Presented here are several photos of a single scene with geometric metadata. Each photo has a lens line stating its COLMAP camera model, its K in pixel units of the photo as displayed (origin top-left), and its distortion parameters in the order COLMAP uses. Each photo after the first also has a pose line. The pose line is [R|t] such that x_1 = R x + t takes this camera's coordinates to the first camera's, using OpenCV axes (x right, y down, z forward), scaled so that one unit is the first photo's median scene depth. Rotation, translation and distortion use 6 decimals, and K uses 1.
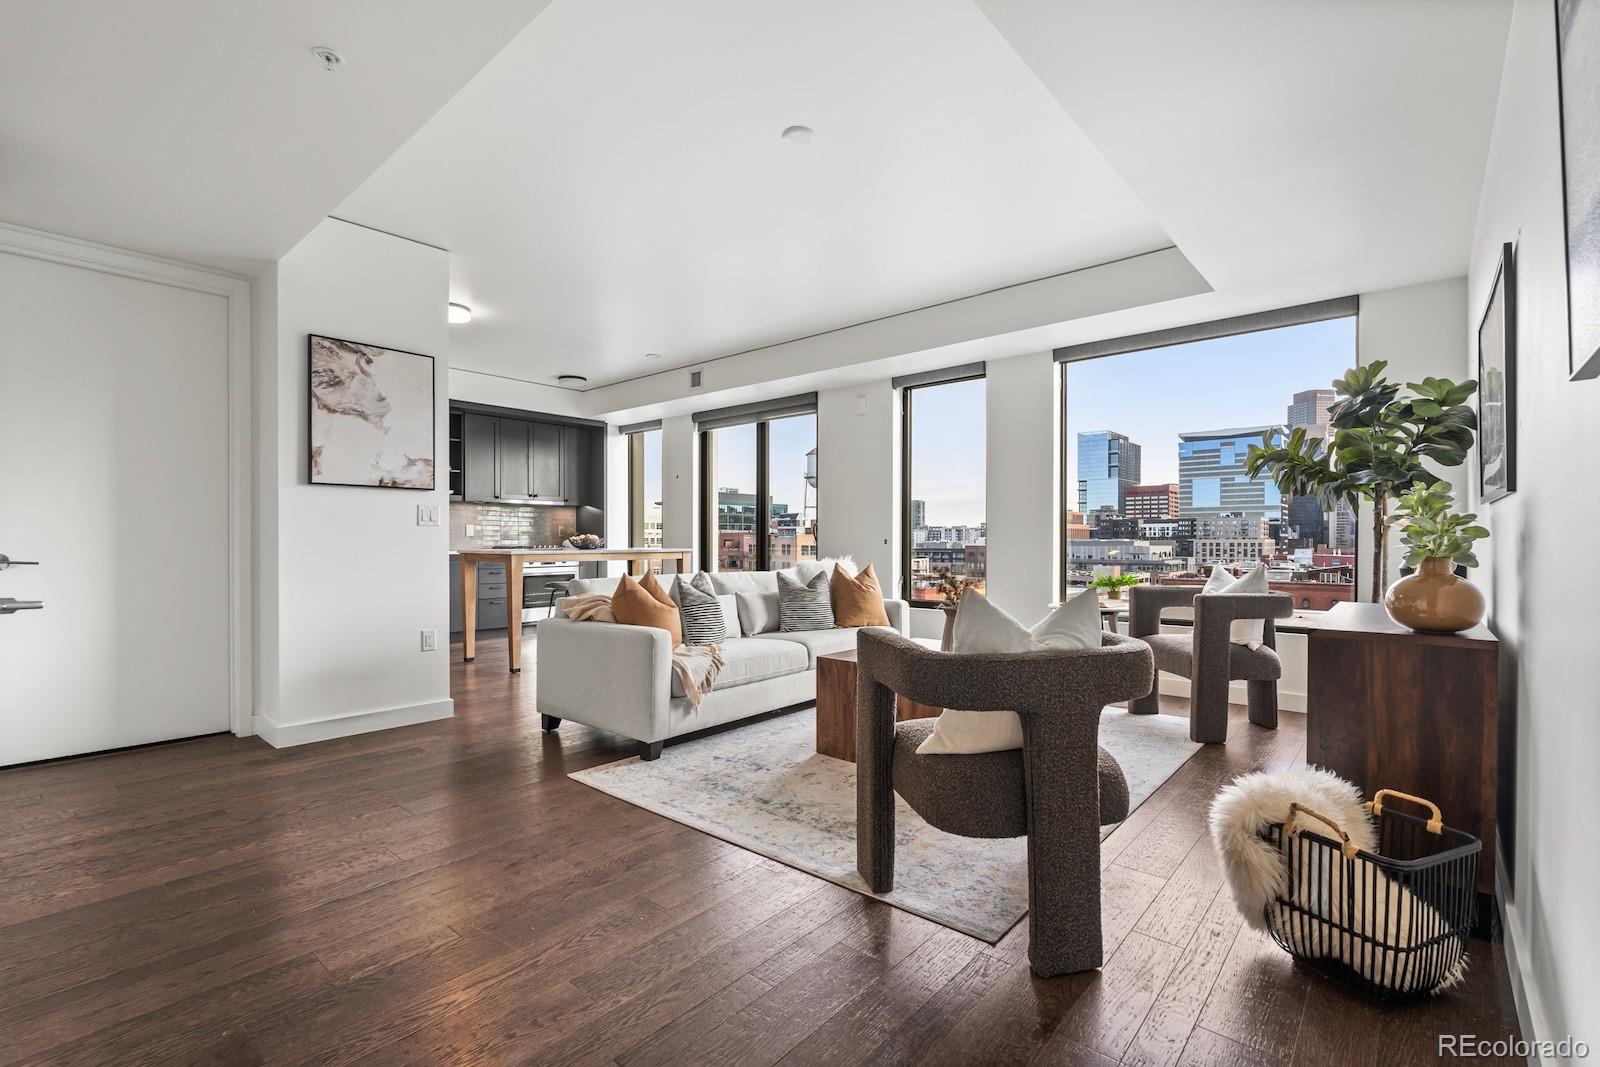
lens RADIAL K [[717.1, 0, 793.1], [0, 717.1, 535.4], [0, 0, 1]] dist [-0.002132, -0.000403]
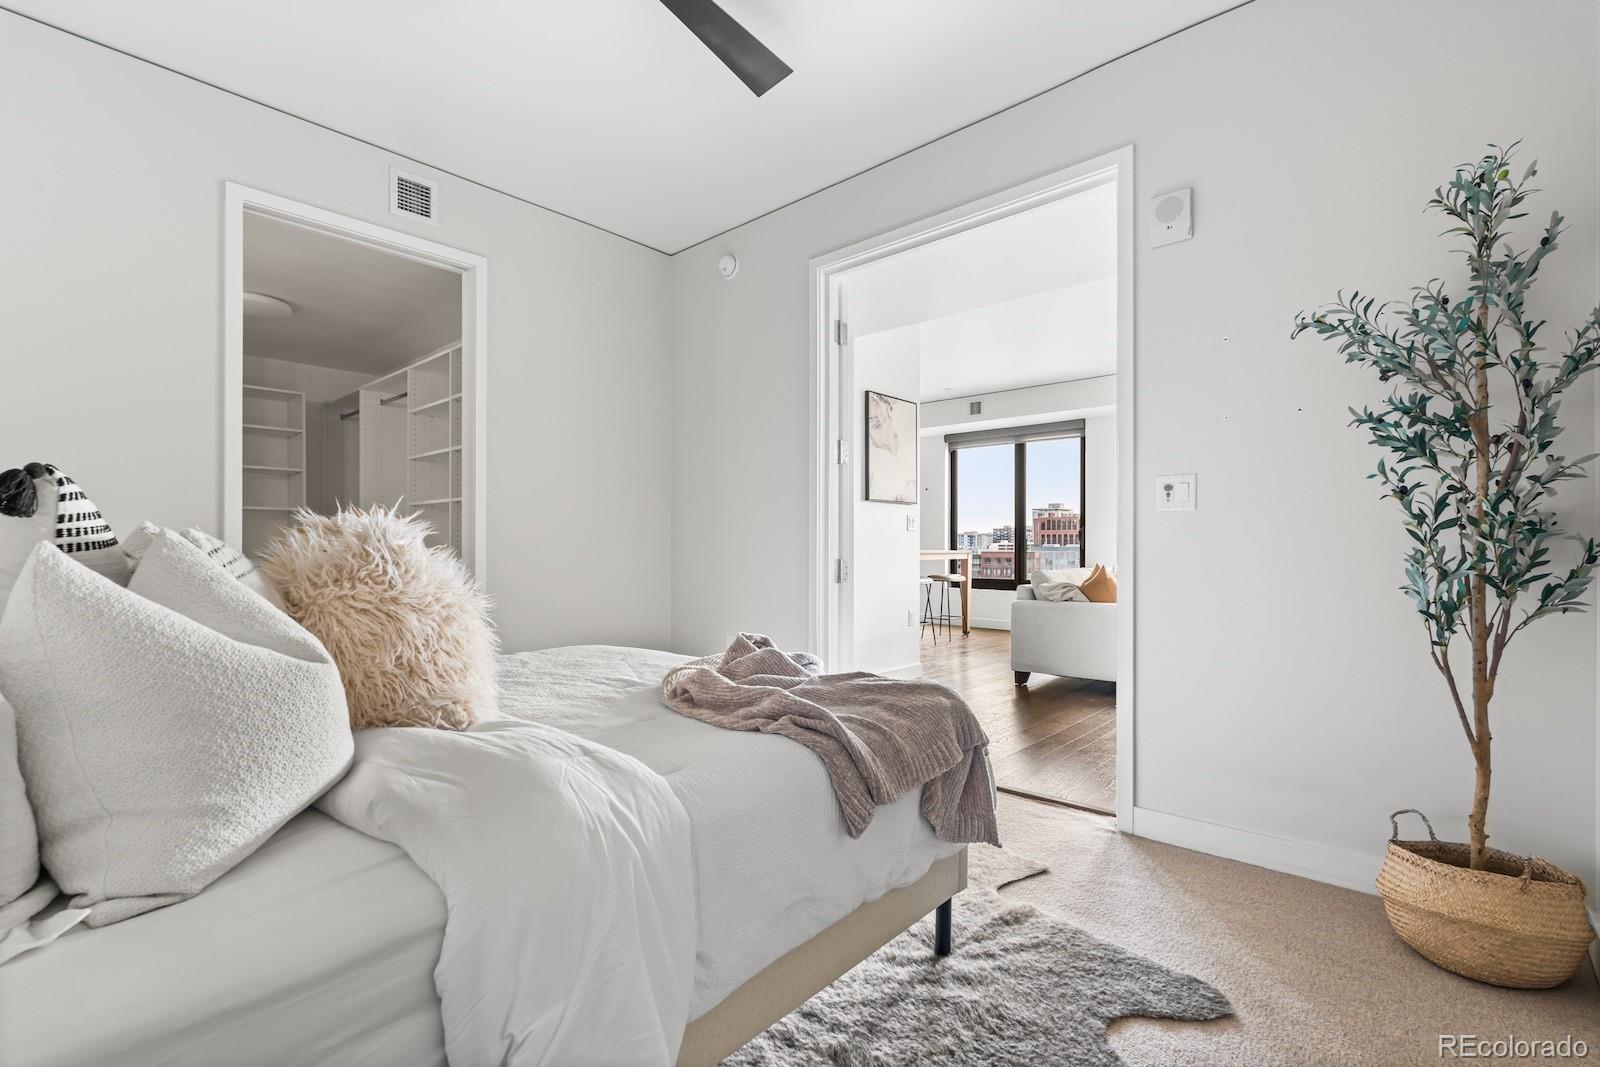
lens RADIAL K [[717.1, 0, 793.1], [0, 717.1, 535.4], [0, 0, 1]] dist [-0.002132, -0.000403]
pose [[0.999821, 0.002798, -0.018721, -0.381706], [-0.002940, 0.999967, -0.007543, 0.002255], [0.018699, 0.007597, 0.999796, -0.173450]]
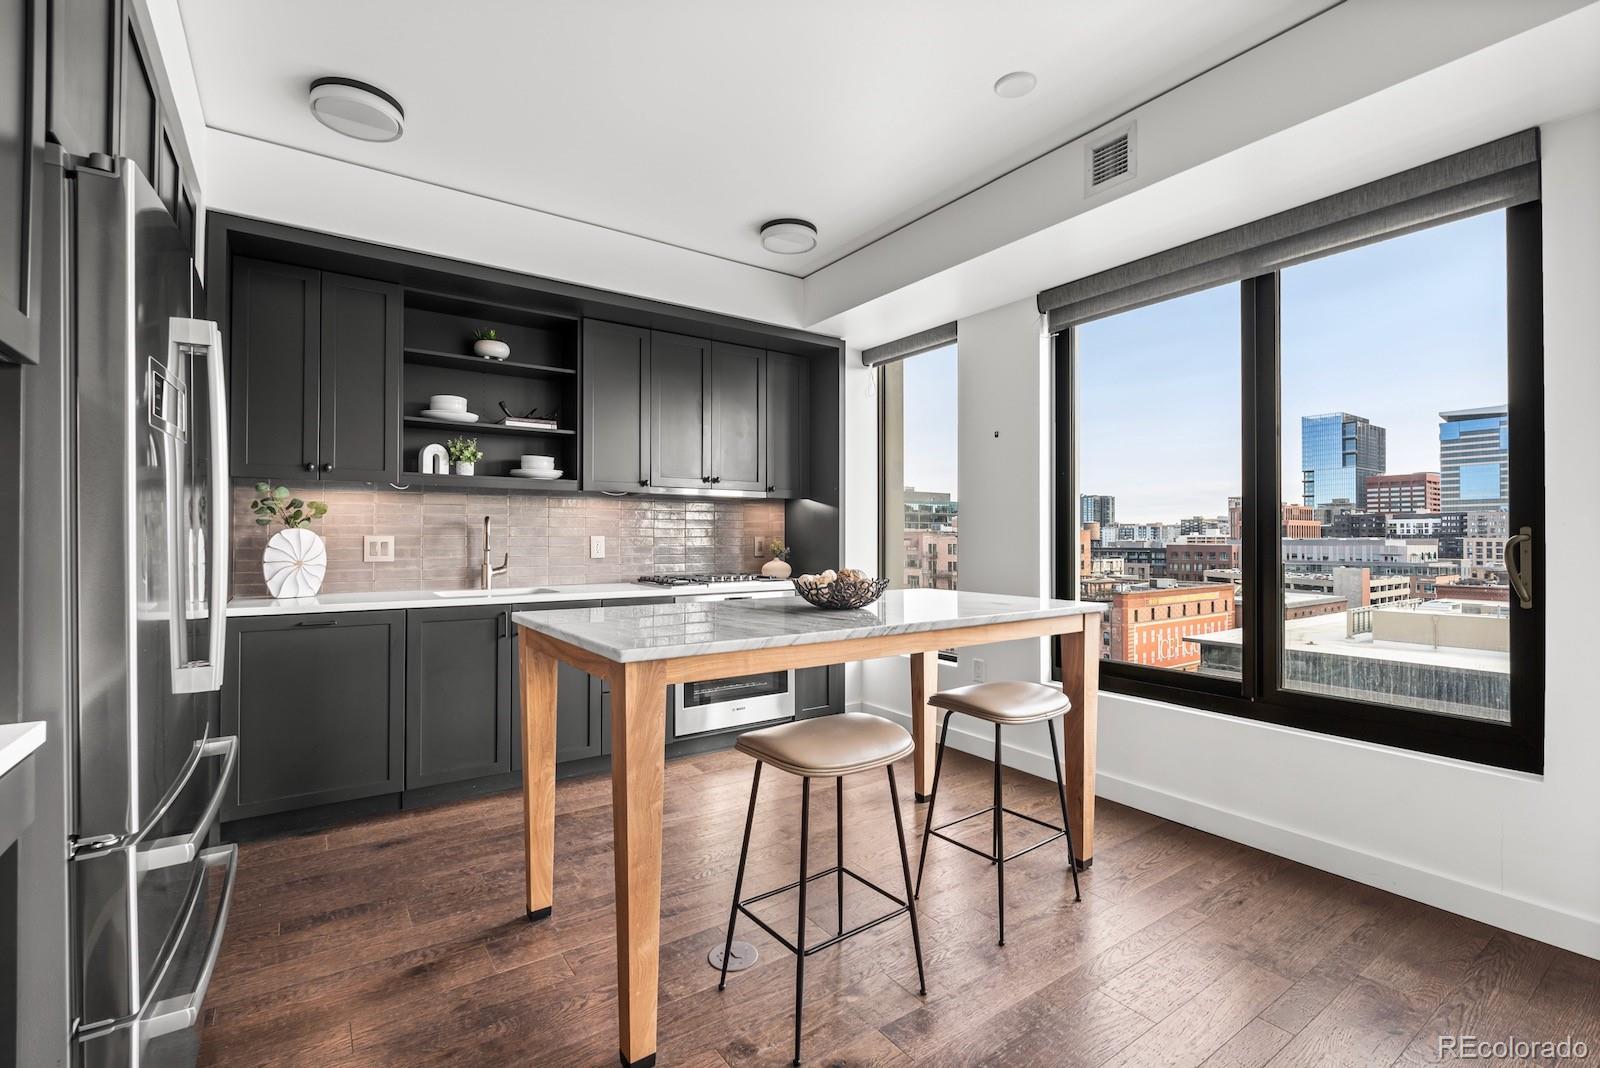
lens RADIAL K [[717.1, 0, 793.1], [0, 717.1, 535.9], [0, 0, 1]] dist [-0.002132, -0.000403]
pose [[0.970695, -0.001464, -0.240311, -0.191483], [0.002071, 0.999995, 0.002276, -0.016982], [0.240306, -0.002707, 0.970693, 0.543067]]
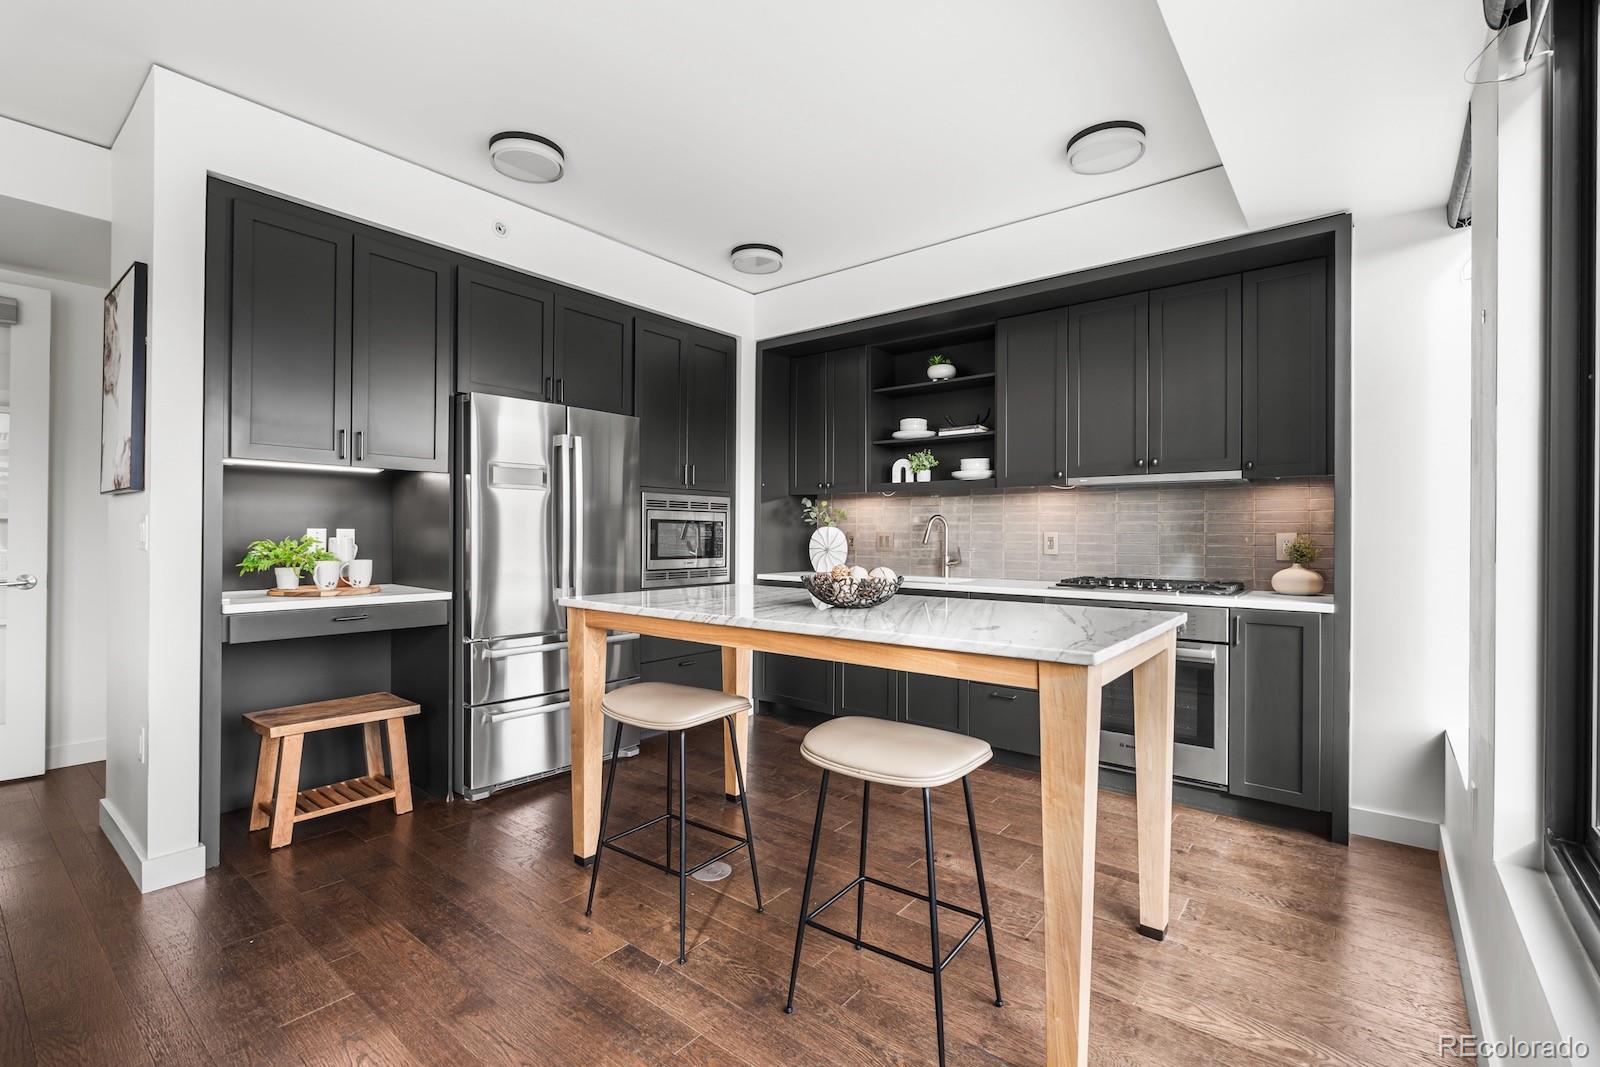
lens RADIAL K [[707.5, 0, 800.0], [0, 707.5, 533.5], [0, 0, 1]] dist [-0.000823, -0.000035]
pose [[0.045742, -0.002838, -0.998949, 0.050195], [-0.000780, 0.999996, -0.002877, -0.012982], [0.998953, 0.000911, 0.045740, 0.830836]]
